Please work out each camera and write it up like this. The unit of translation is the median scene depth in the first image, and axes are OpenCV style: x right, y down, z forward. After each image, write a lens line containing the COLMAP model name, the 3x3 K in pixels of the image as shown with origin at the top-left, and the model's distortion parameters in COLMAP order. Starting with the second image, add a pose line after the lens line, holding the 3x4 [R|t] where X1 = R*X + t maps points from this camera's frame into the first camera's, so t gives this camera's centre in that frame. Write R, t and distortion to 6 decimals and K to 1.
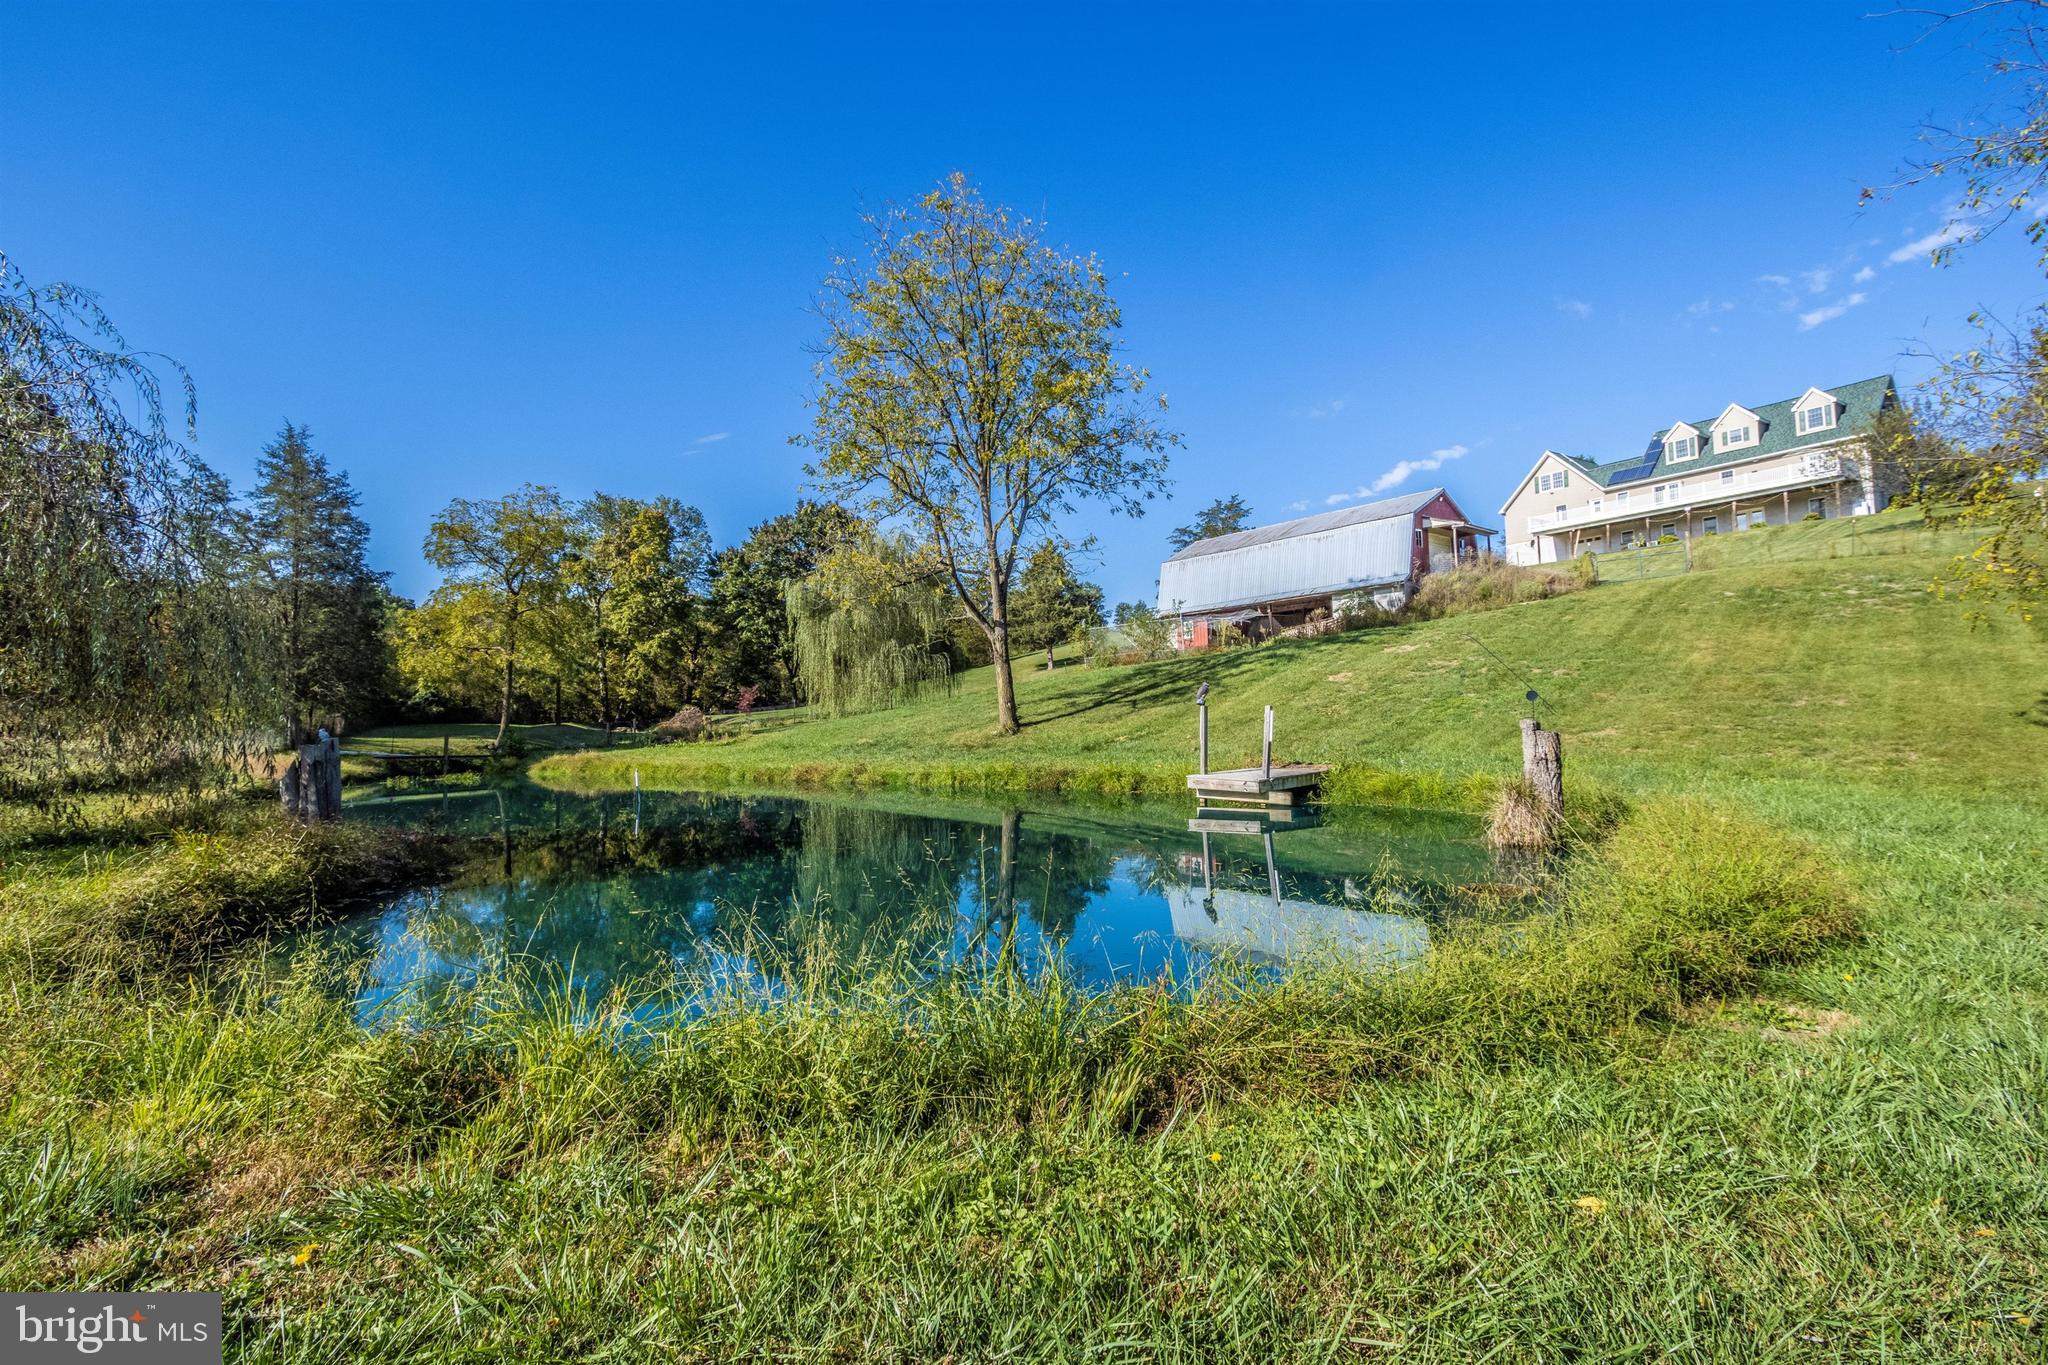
lens RADIAL K [[966.0, 0, 1024.5], [0, 966.0, 697.0], [0, 0, 1]] dist [0.001278, 0.000612]
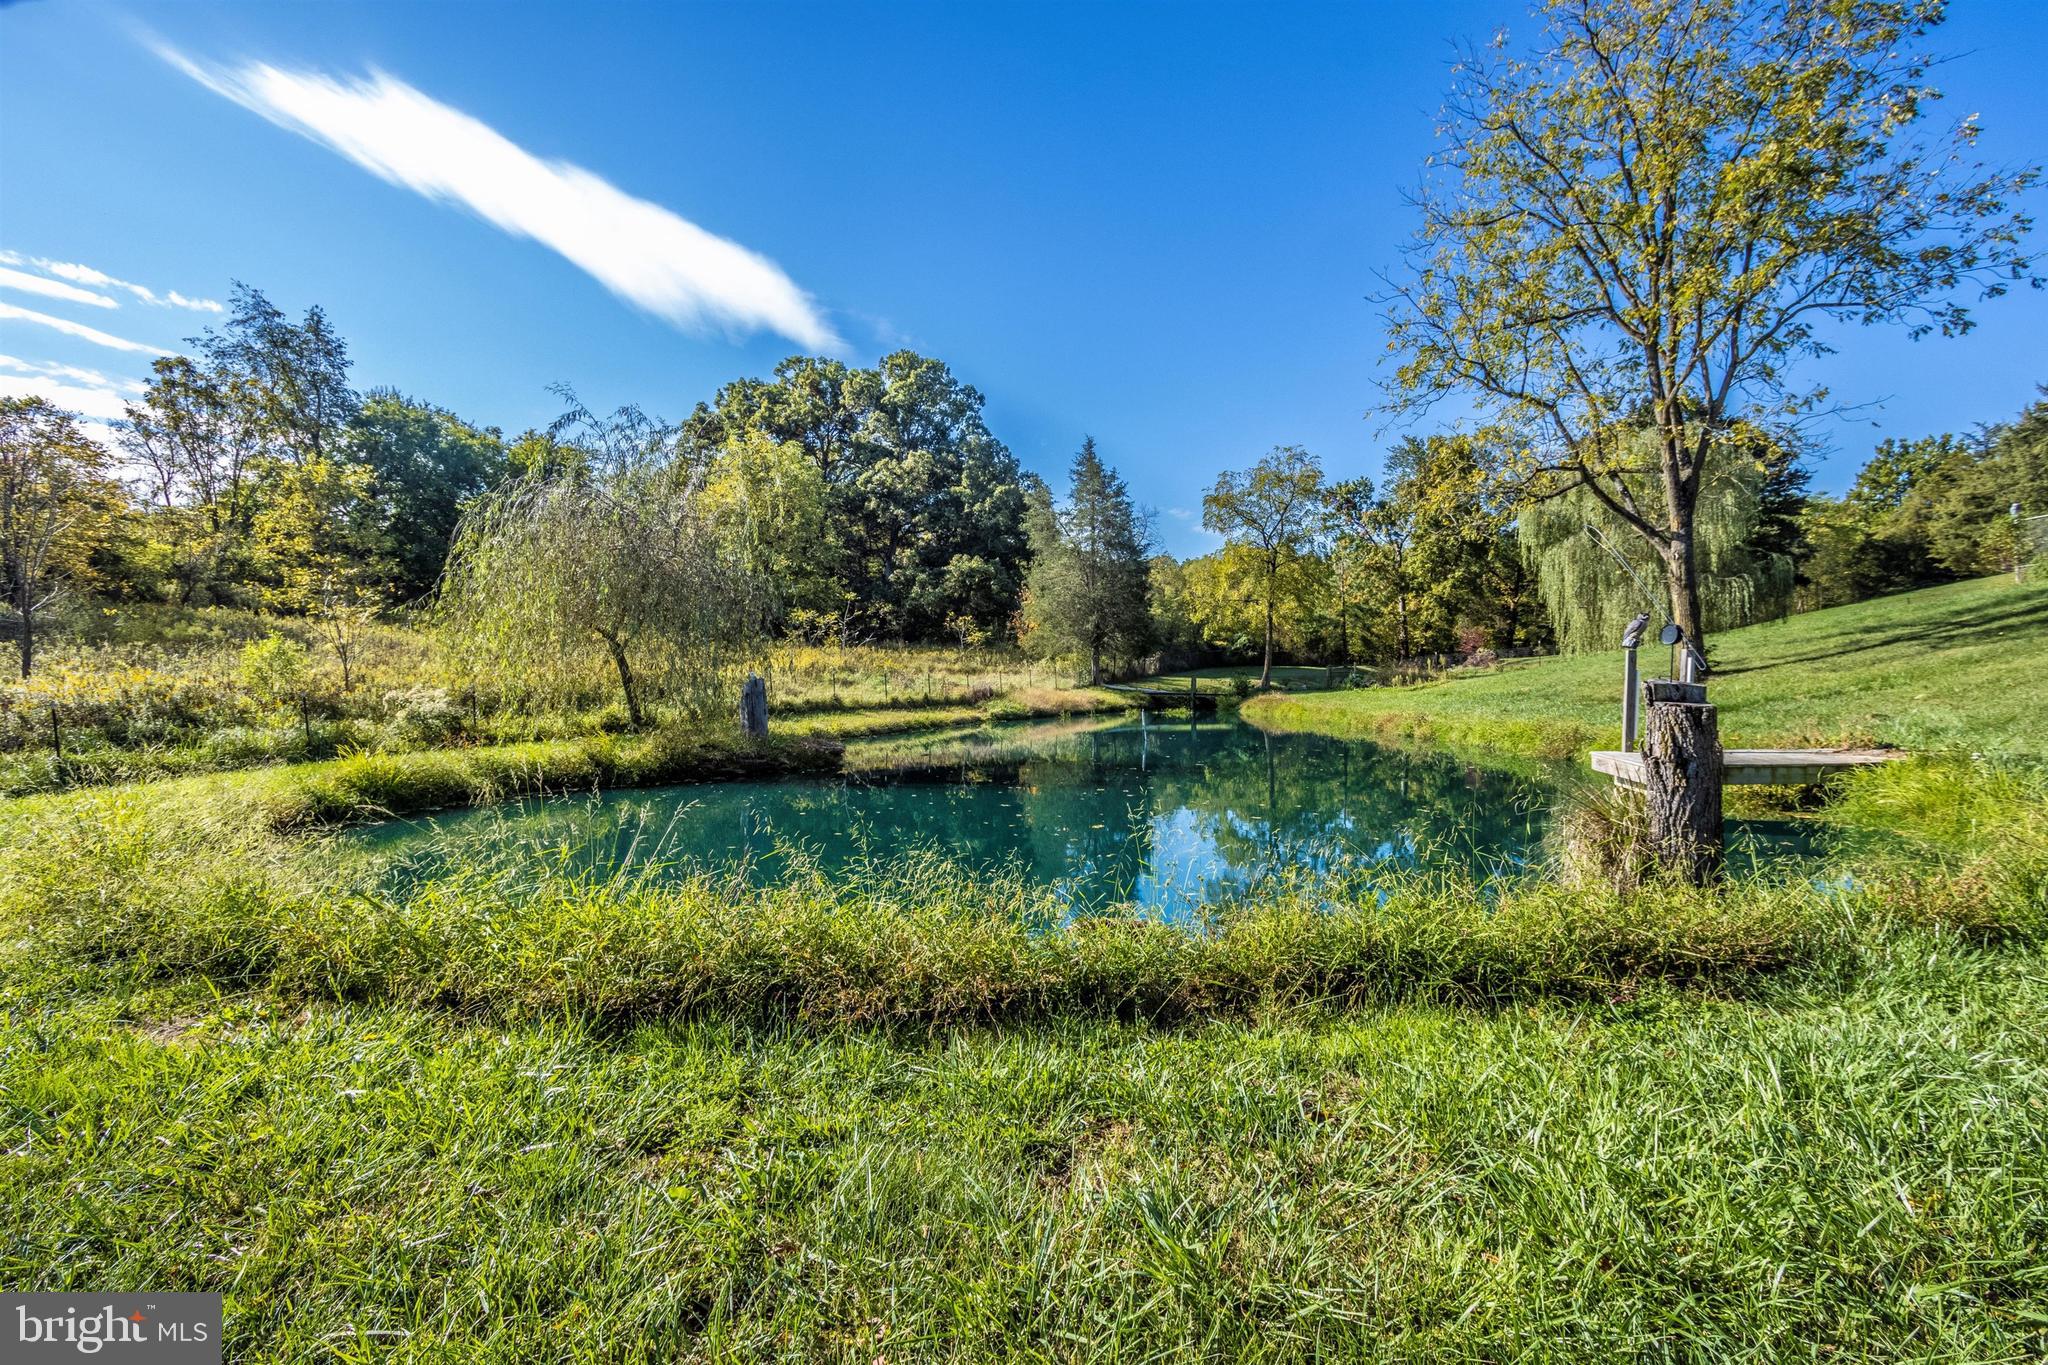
lens RADIAL K [[966.0, 0, 1024.5], [0, 966.0, 697.0], [0, 0, 1]] dist [0.001278, 0.000612]
pose [[0.570461, 0.035641, -0.820551, 0.248064], [0.013919, 0.998495, 0.053047, 0.000465], [0.821207, -0.041682, 0.569106, 0.139306]]
